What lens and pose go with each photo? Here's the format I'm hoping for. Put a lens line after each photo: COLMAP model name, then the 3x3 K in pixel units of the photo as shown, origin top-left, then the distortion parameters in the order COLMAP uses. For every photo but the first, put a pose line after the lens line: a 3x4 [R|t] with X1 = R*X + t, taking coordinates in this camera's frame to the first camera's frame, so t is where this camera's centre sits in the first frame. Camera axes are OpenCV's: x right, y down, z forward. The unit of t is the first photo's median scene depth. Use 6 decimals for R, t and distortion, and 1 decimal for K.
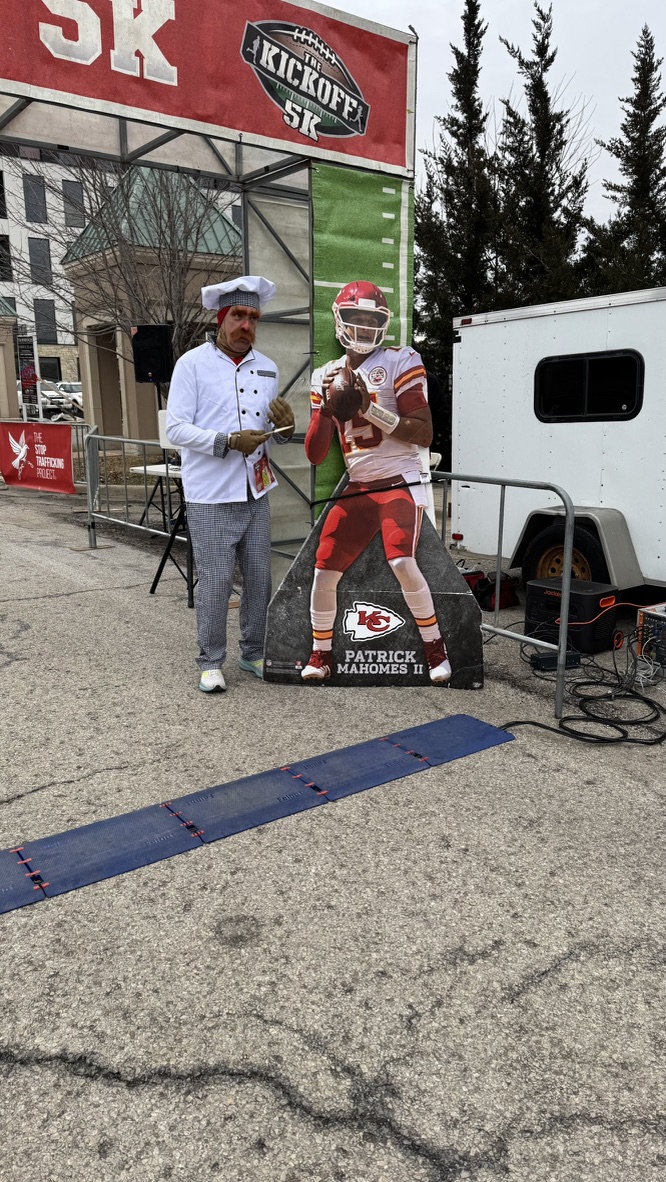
lens RADIAL K [[829.3, 0, 337.2], [0, 829.3, 585.0], [0, 0, 1]] dist [0.088503, -0.084414]
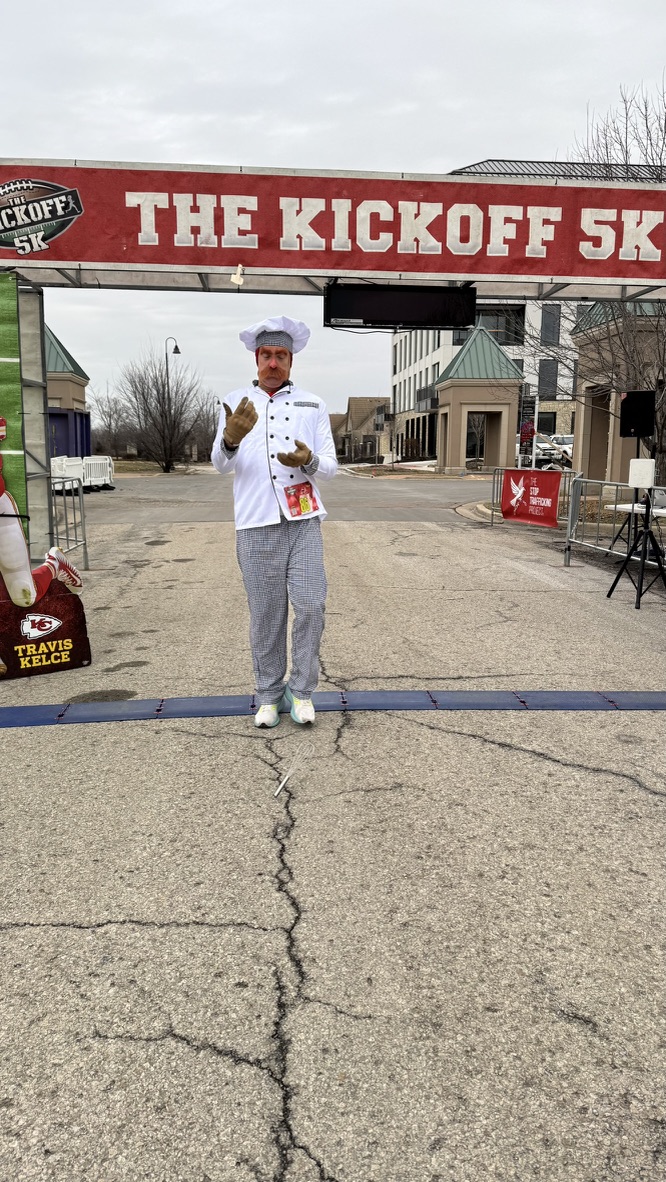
lens RADIAL K [[829.3, 0, 342.2], [0, 829.3, 573.7], [0, 0, 1]] dist [0.088503, -0.084414]
pose [[0.850523, 0.089487, -0.518269, 0.055676], [-0.126739, 0.991252, -0.036835, 0.042740], [0.510439, 0.097013, 0.854424, -0.190972]]
